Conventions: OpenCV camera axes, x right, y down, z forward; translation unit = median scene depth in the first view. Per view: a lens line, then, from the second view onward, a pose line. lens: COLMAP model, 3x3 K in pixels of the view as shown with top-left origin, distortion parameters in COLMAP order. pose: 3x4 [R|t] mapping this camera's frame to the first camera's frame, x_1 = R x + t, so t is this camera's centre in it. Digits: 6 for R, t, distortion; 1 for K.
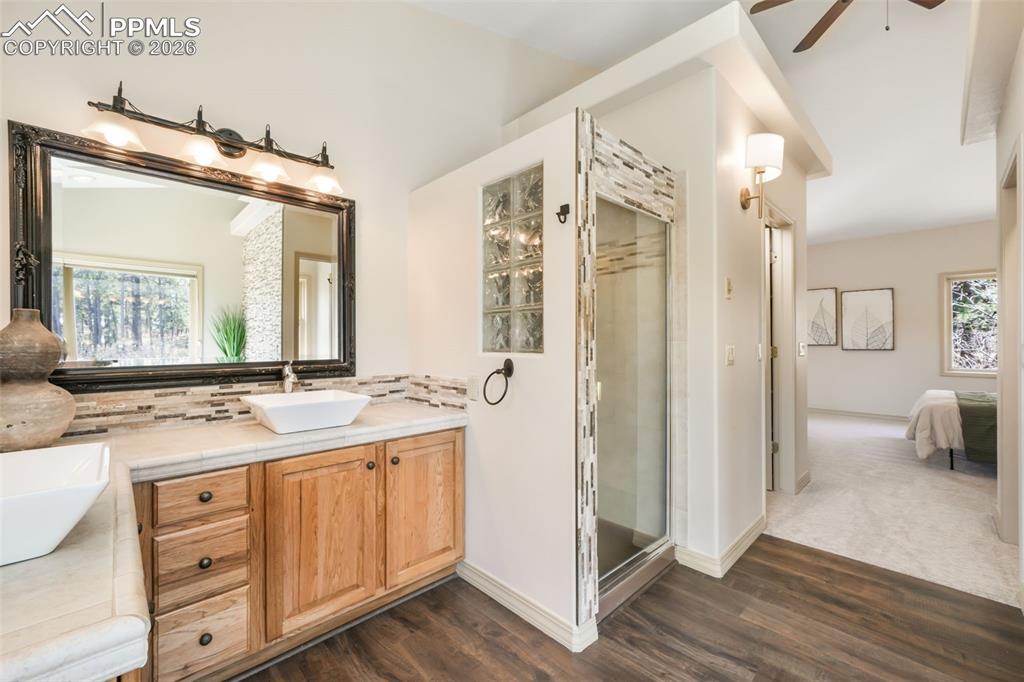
lens RADIAL K [[420.7, 0, 512.0], [0, 420.7, 341.0], [0, 0, 1]] dist [-0.001065, 0.000205]
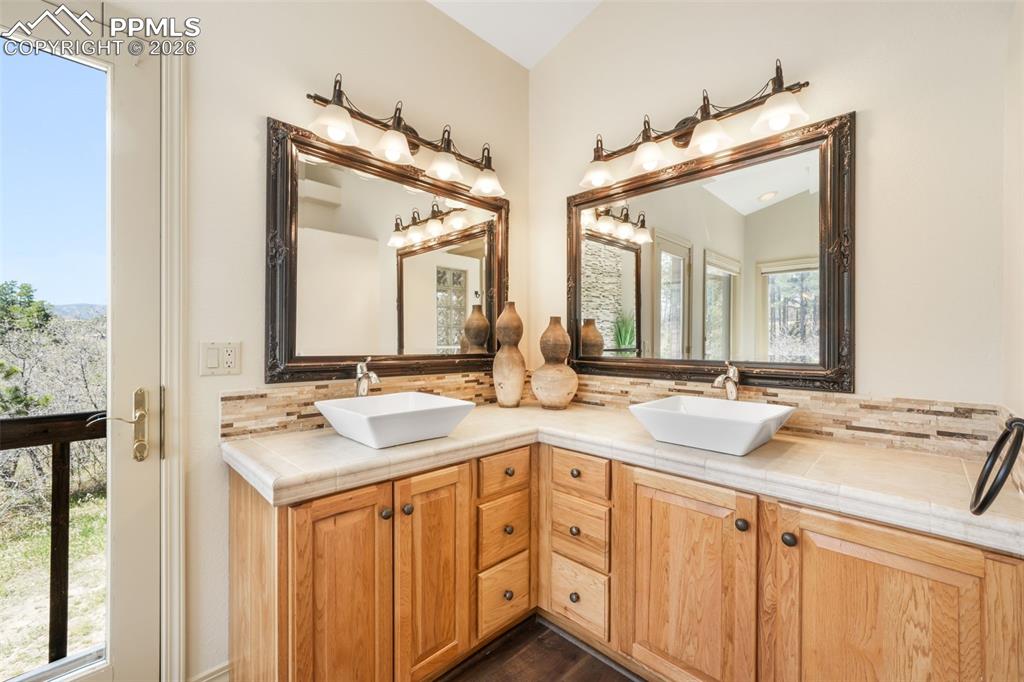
lens RADIAL K [[420.7, 0, 512.0], [0, 420.7, 341.0], [0, 0, 1]] dist [-0.001065, 0.000205]
pose [[0.016353, 0.006384, -0.999846, 0.323513], [-0.001576, 0.999979, 0.006359, 0.004335], [0.999865, 0.001471, 0.016363, 0.644490]]
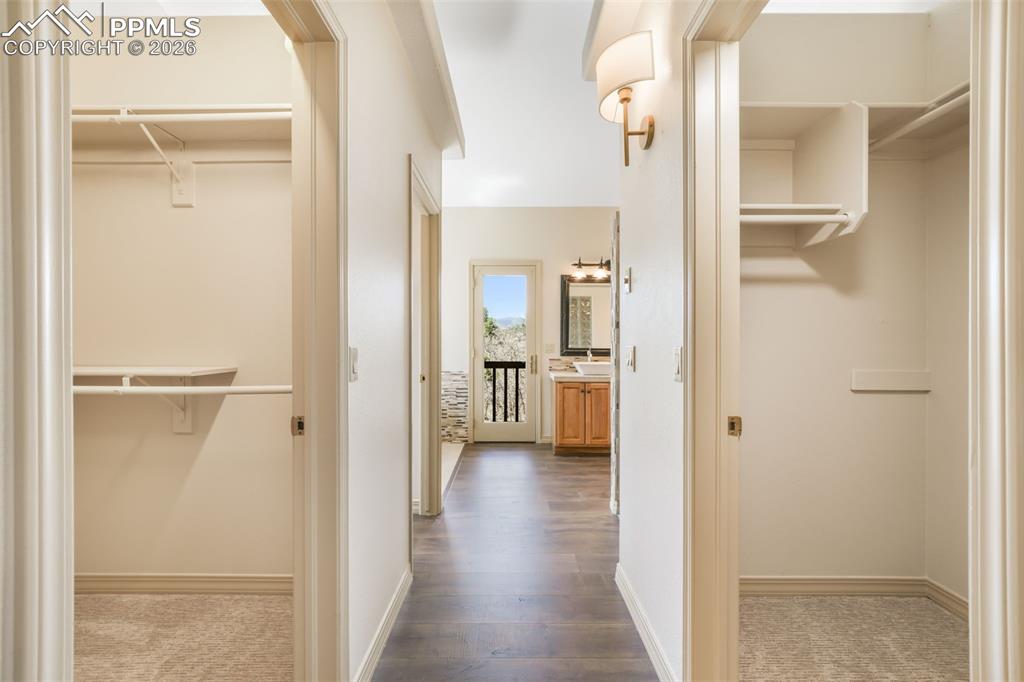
lens RADIAL K [[420.7, 0, 512.0], [0, 420.7, 341.0], [0, 0, 1]] dist [-0.001065, 0.000205]
pose [[-0.696305, 0.001760, -0.717744, 1.748298], [0.001765, 0.999998, 0.000740, -0.006087], [0.717744, -0.000752, -0.696307, 1.922085]]
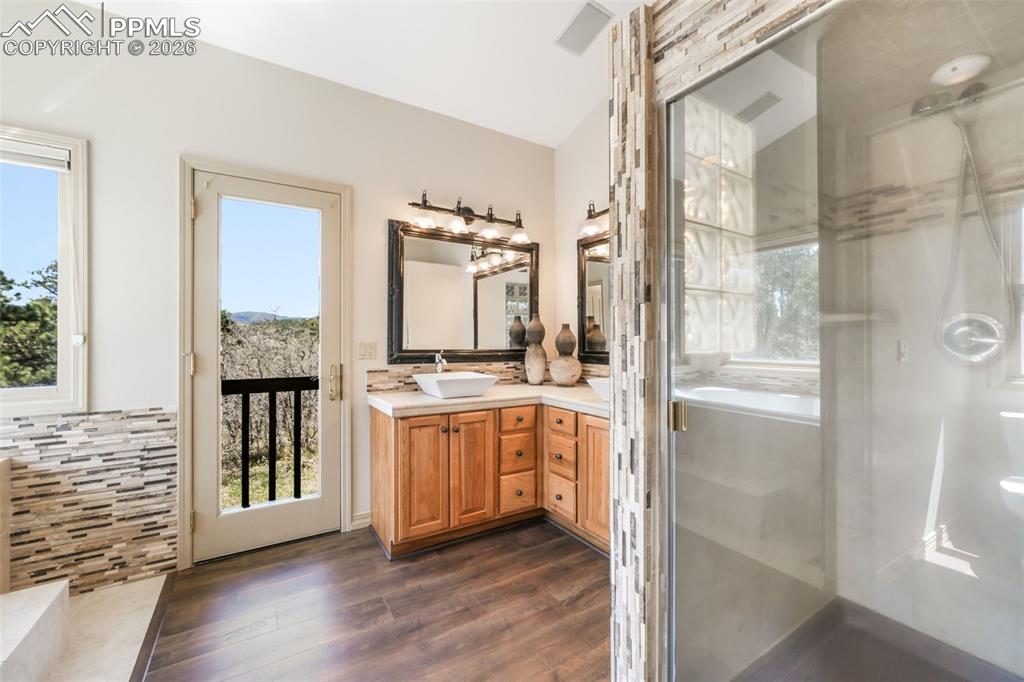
lens RADIAL K [[421.0, 0, 512.5], [0, 421.0, 337.2], [0, 0, 1]] dist [0.000172, 0.000137]
pose [[-0.213687, -0.001766, -0.976901, 0.910367], [0.003871, 0.999989, -0.002654, 0.001648], [0.976895, -0.004349, -0.213677, 0.955908]]
